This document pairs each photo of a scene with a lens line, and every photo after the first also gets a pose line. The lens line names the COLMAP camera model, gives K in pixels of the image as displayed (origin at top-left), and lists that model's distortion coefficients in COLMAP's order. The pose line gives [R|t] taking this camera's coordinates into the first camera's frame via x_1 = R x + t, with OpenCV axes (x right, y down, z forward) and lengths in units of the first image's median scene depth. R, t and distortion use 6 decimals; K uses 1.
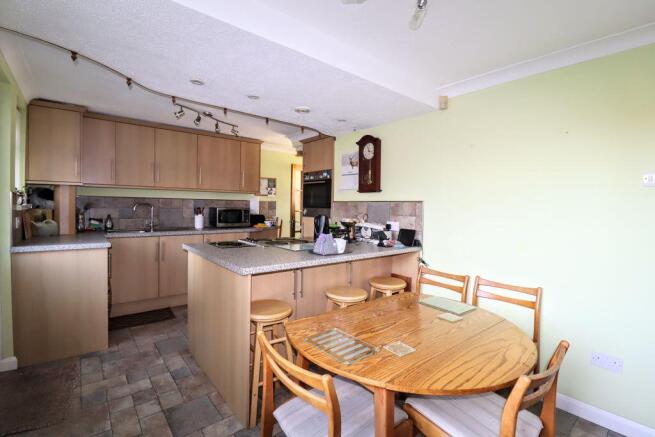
lens RADIAL K [[302.8, 0, 326.1], [0, 302.8, 211.5], [0, 0, 1]] dist [-0.018255, -0.000735]
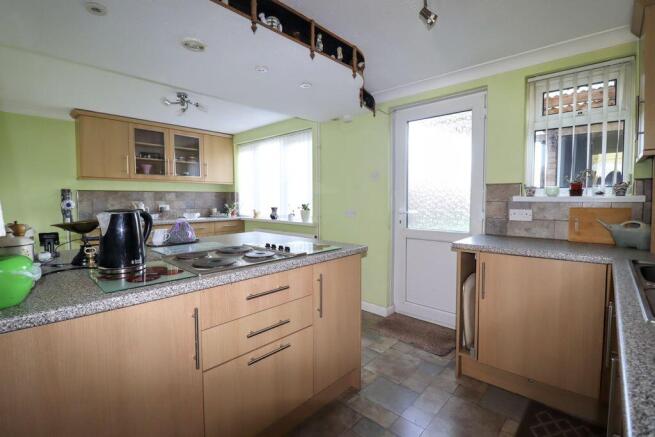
lens RADIAL K [[302.8, 0, 325.6], [0, 302.8, 215.8], [0, 0, 1]] dist [-0.018255, -0.000735]
pose [[-0.992509, -0.013756, -0.121397, -0.213757], [-0.022209, 0.997401, 0.068549, -0.006571], [0.120138, 0.070732, -0.990234, 1.260941]]
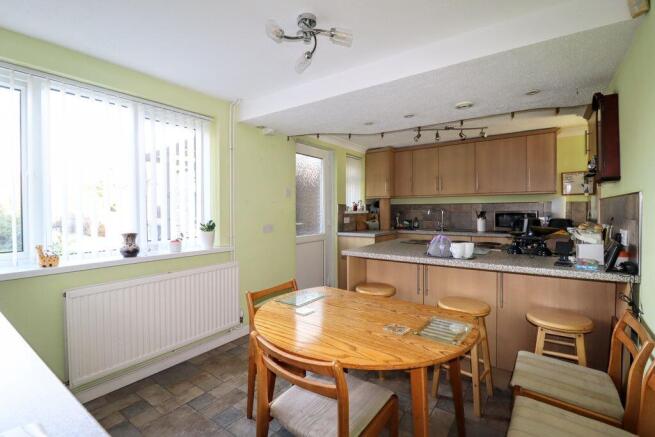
lens RADIAL K [[302.8, 0, 324.2], [0, 302.8, 217.3], [0, 0, 1]] dist [-0.018255, -0.000735]
pose [[0.265039, 0.002027, -0.964236, 0.533193], [-0.005802, 0.999983, 0.000507, 0.013120], [0.964220, 0.005460, 0.265046, 0.244797]]
